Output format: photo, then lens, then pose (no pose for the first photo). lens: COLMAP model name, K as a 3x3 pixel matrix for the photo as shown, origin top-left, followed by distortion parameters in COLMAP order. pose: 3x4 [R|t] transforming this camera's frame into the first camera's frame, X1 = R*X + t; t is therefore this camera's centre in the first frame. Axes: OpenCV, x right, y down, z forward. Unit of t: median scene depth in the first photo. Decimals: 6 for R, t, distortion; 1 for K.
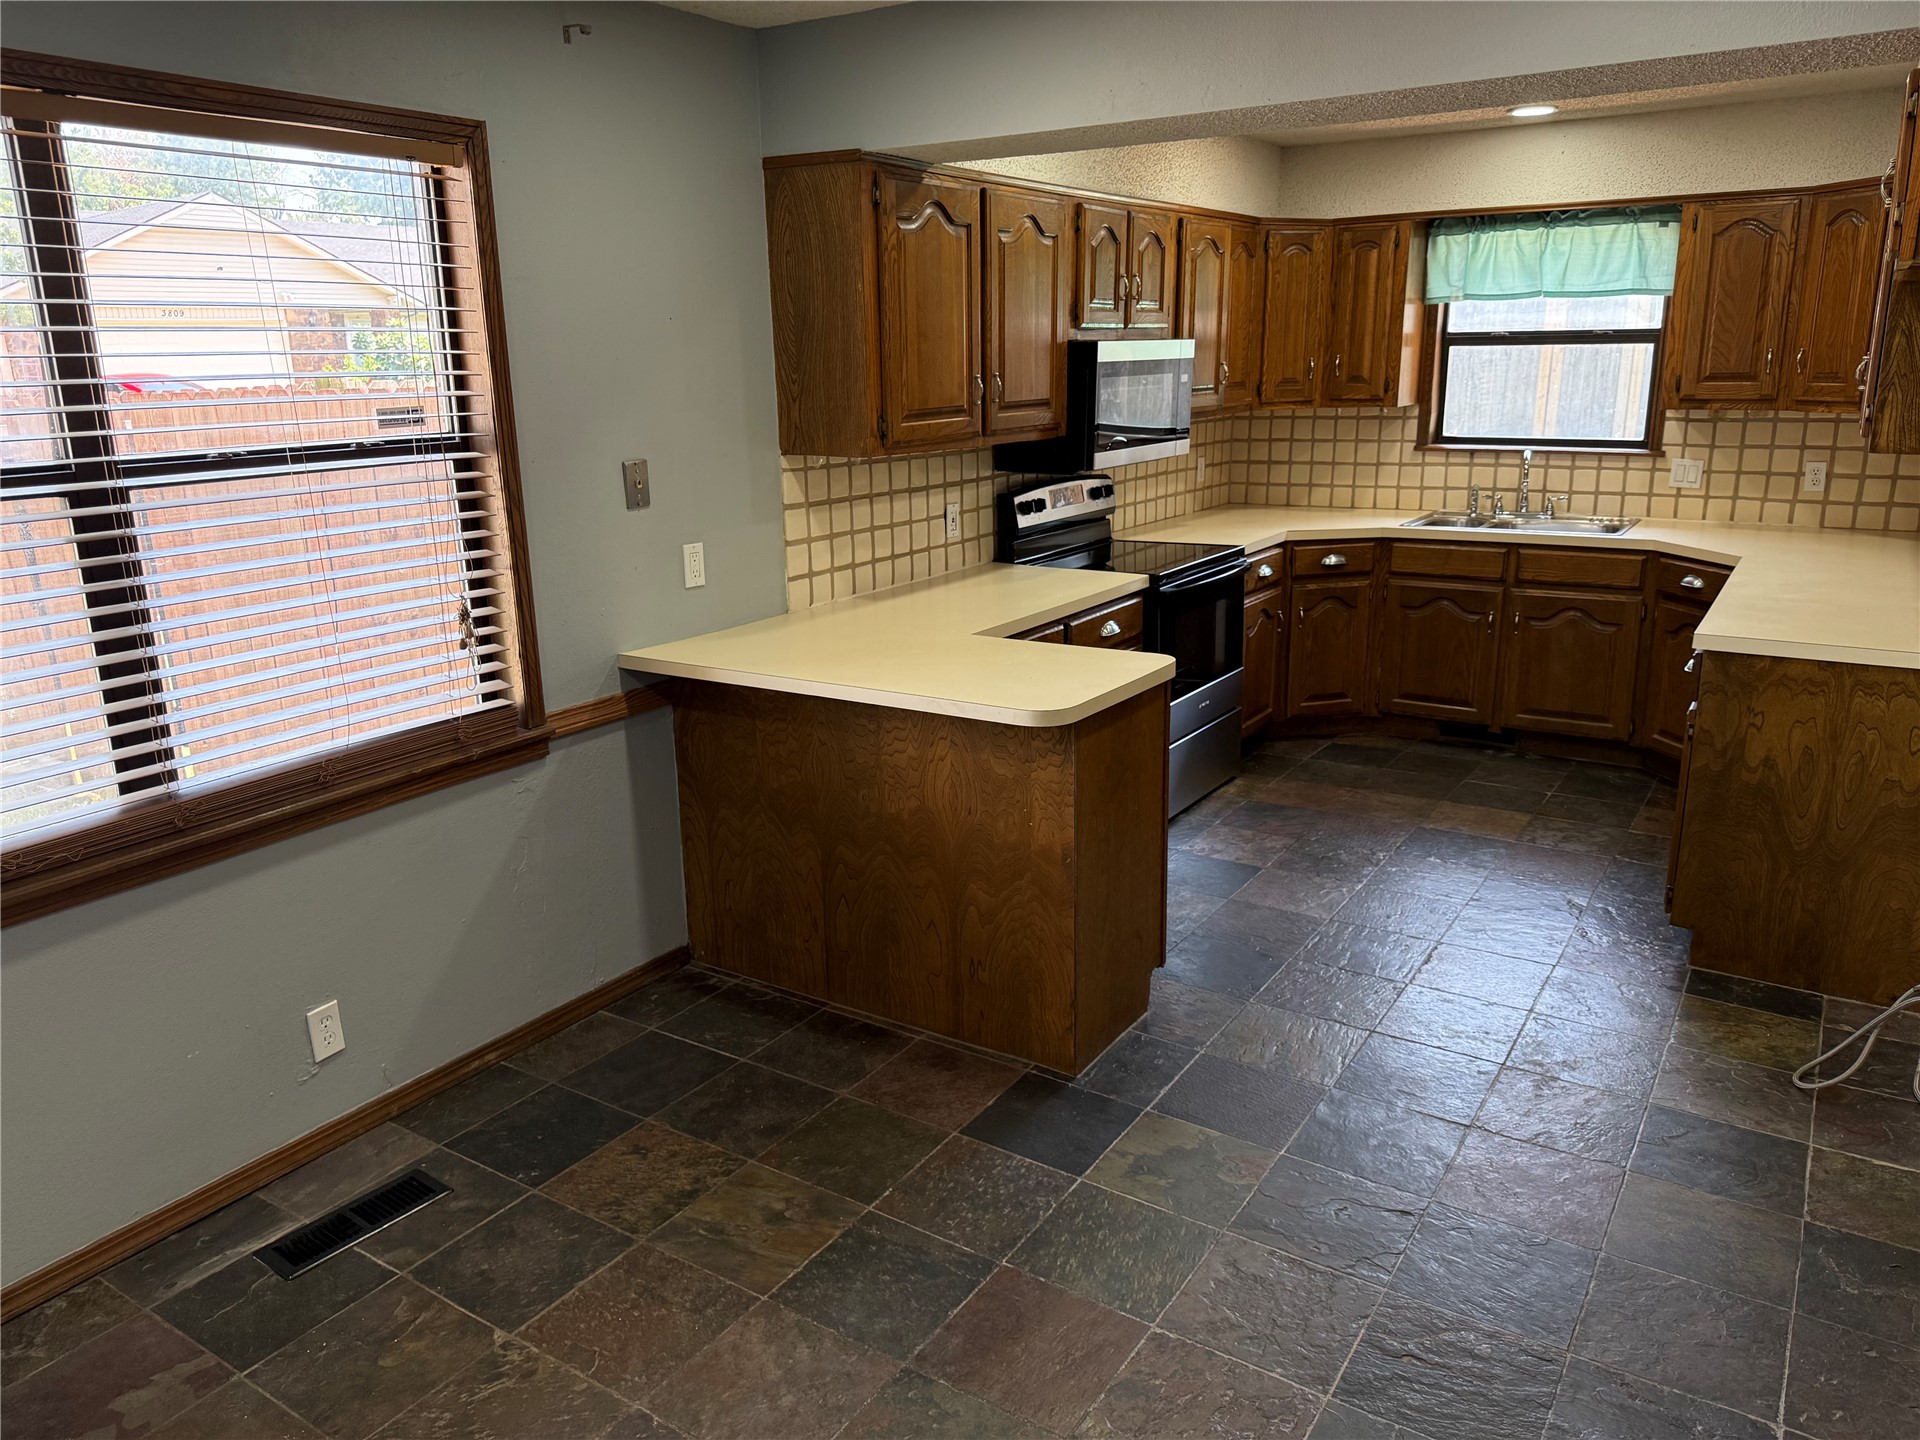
lens RADIAL K [[1337.6, 0, 977.6], [0, 1337.6, 718.4], [0, 0, 1]] dist [0.078967, -0.104036]
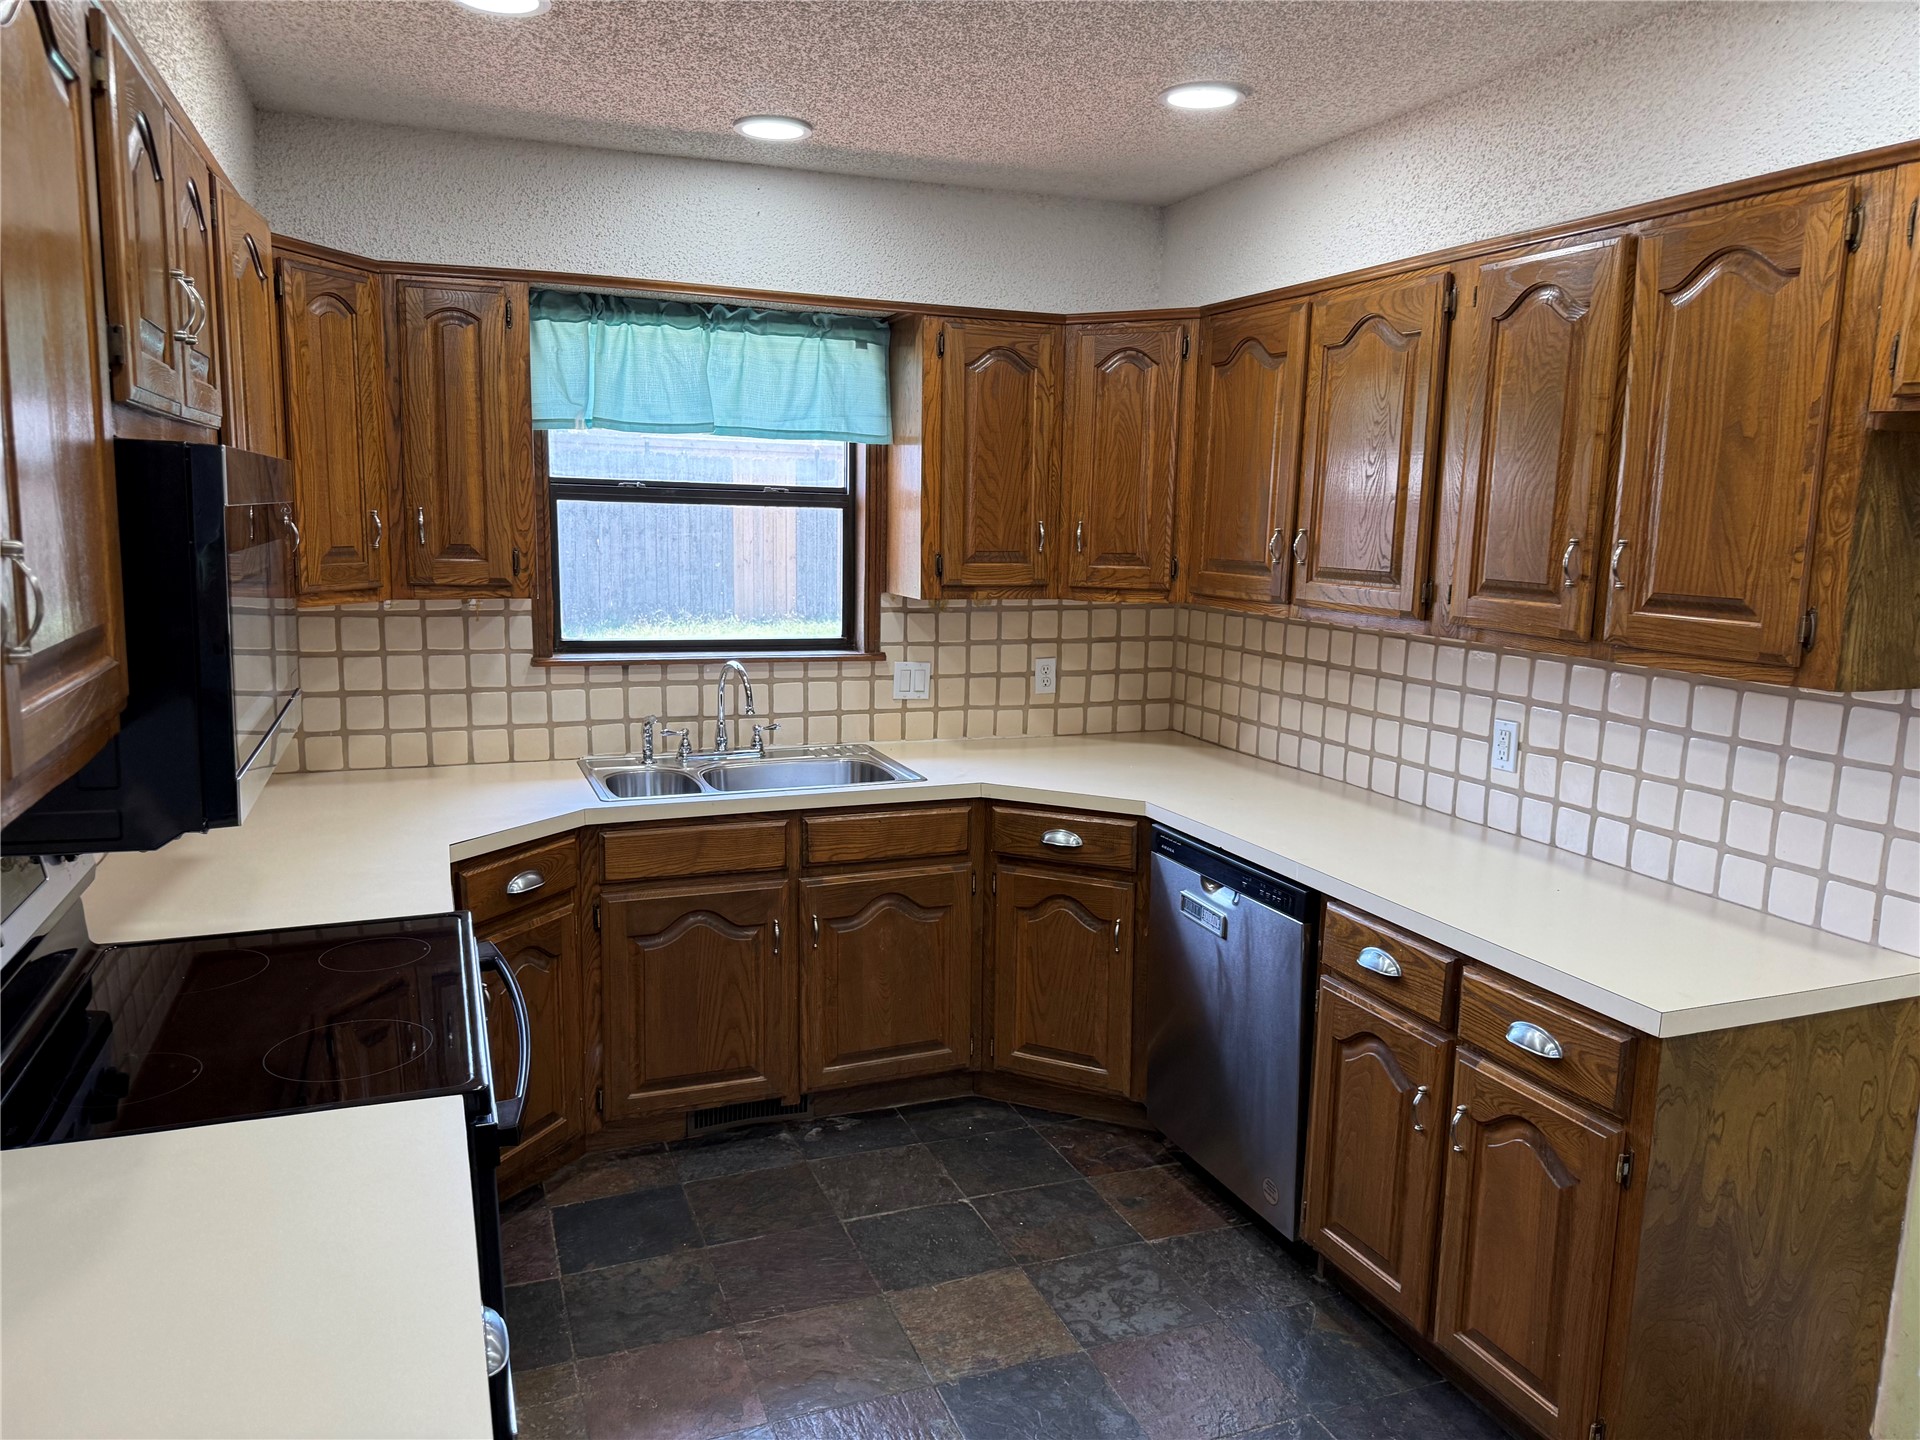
lens RADIAL K [[1337.6, 0, 957.7], [0, 1337.6, 735.6], [0, 0, 1]] dist [0.078967, -0.104036]
pose [[0.587760, -0.105100, 0.802179, -0.062650], [0.183281, 0.983045, -0.005494, -0.156838], [-0.788001, 0.150253, 0.597058, 0.601879]]
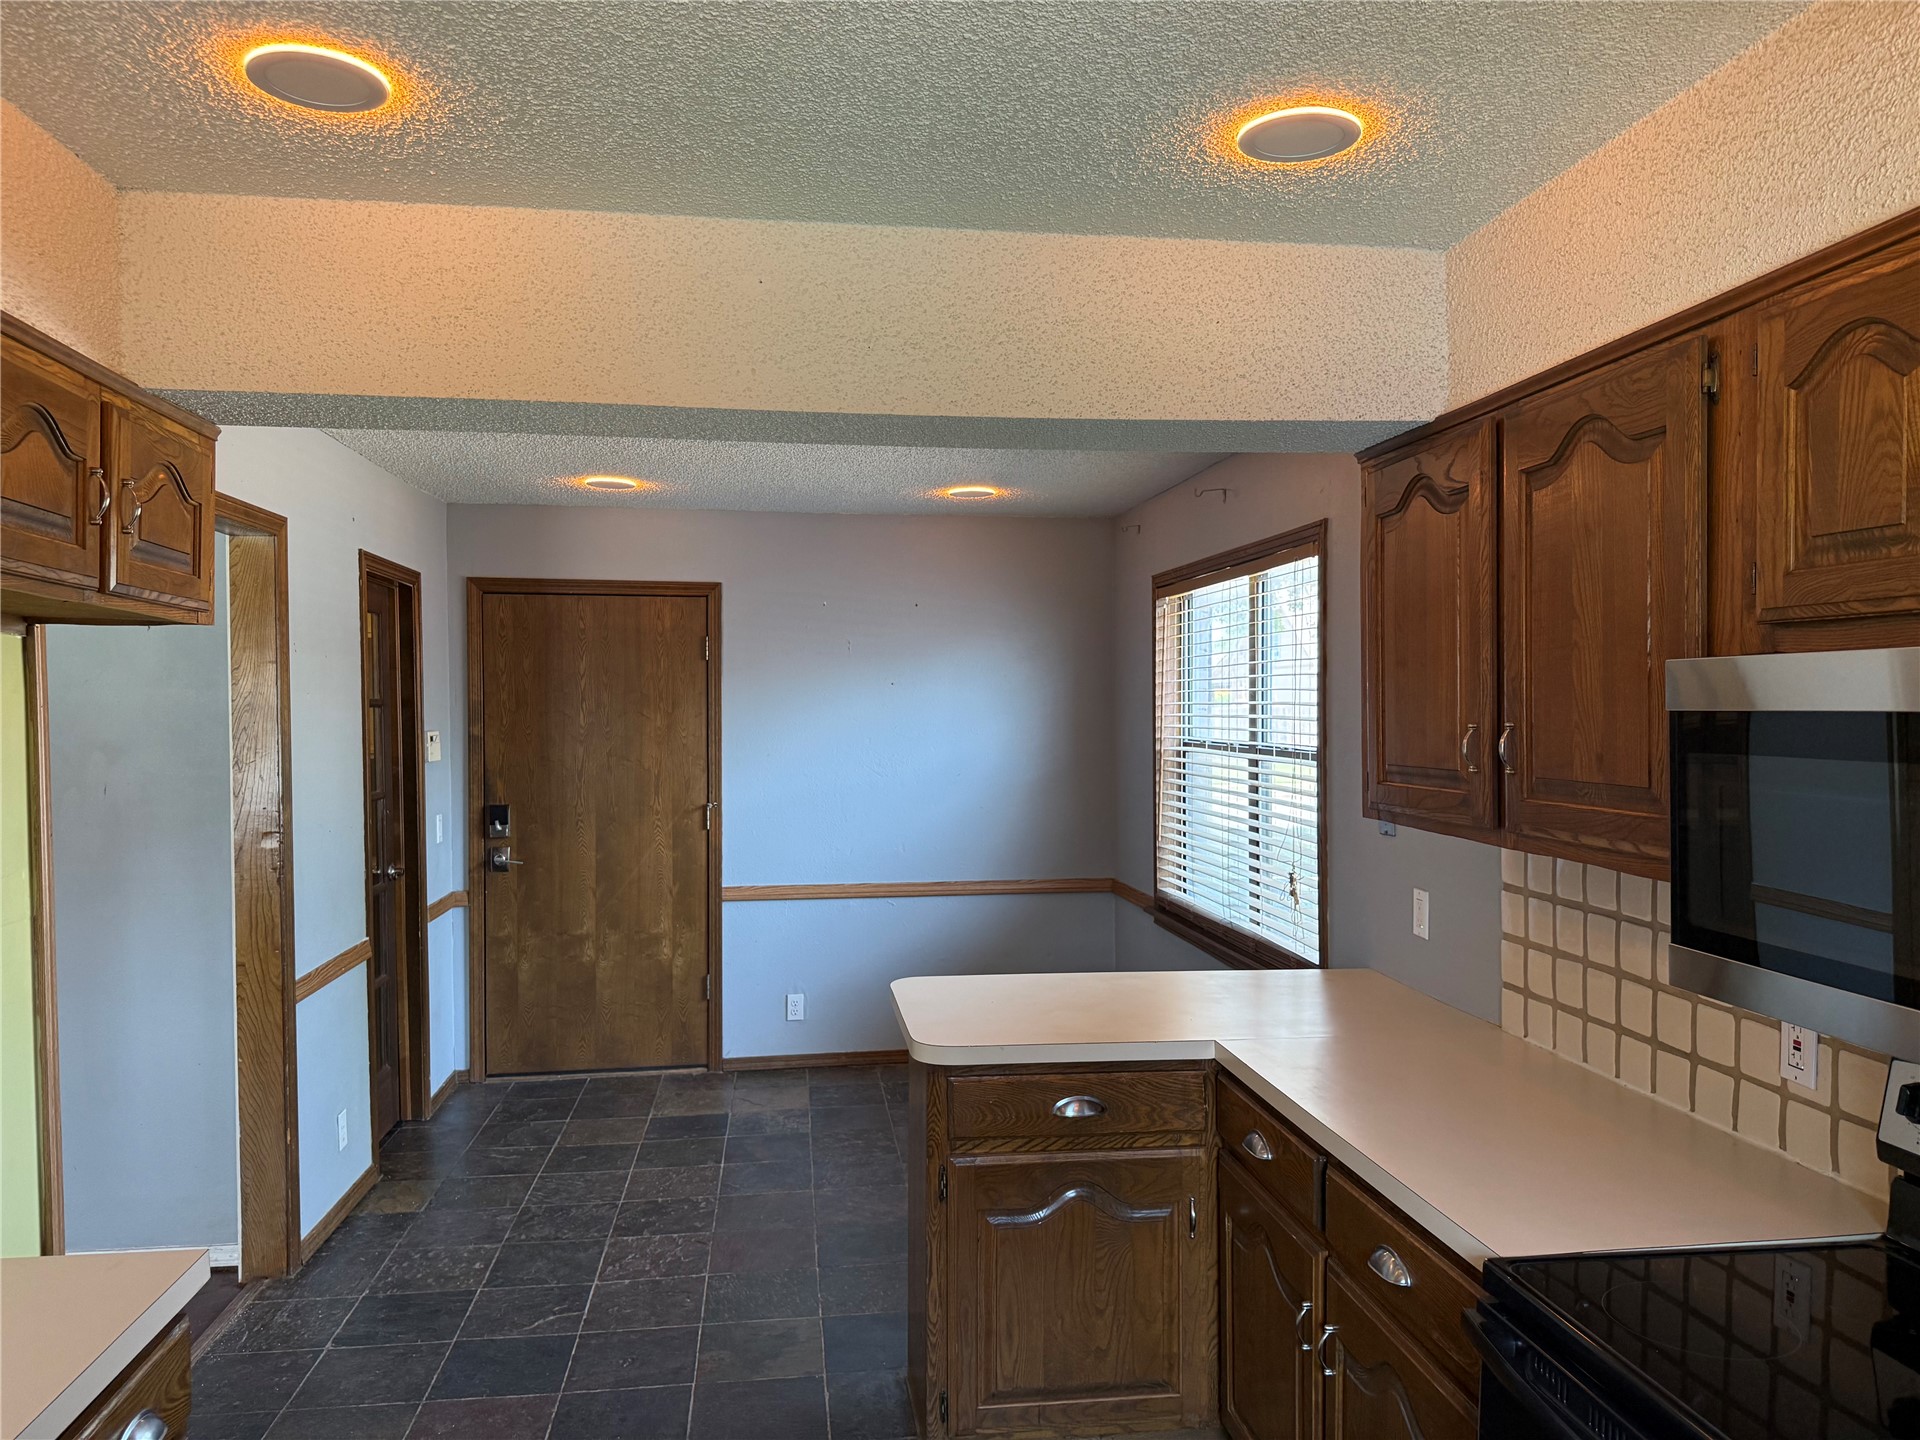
lens RADIAL K [[1337.6, 0, 960.1], [0, 1337.6, 770.7], [0, 0, 1]] dist [0.078967, -0.104036]
pose [[-0.764977, 0.052094, -0.641948, 0.432040], [-0.152896, 0.953541, 0.259579, -0.281024], [0.625646, 0.296724, -0.721472, 1.023470]]
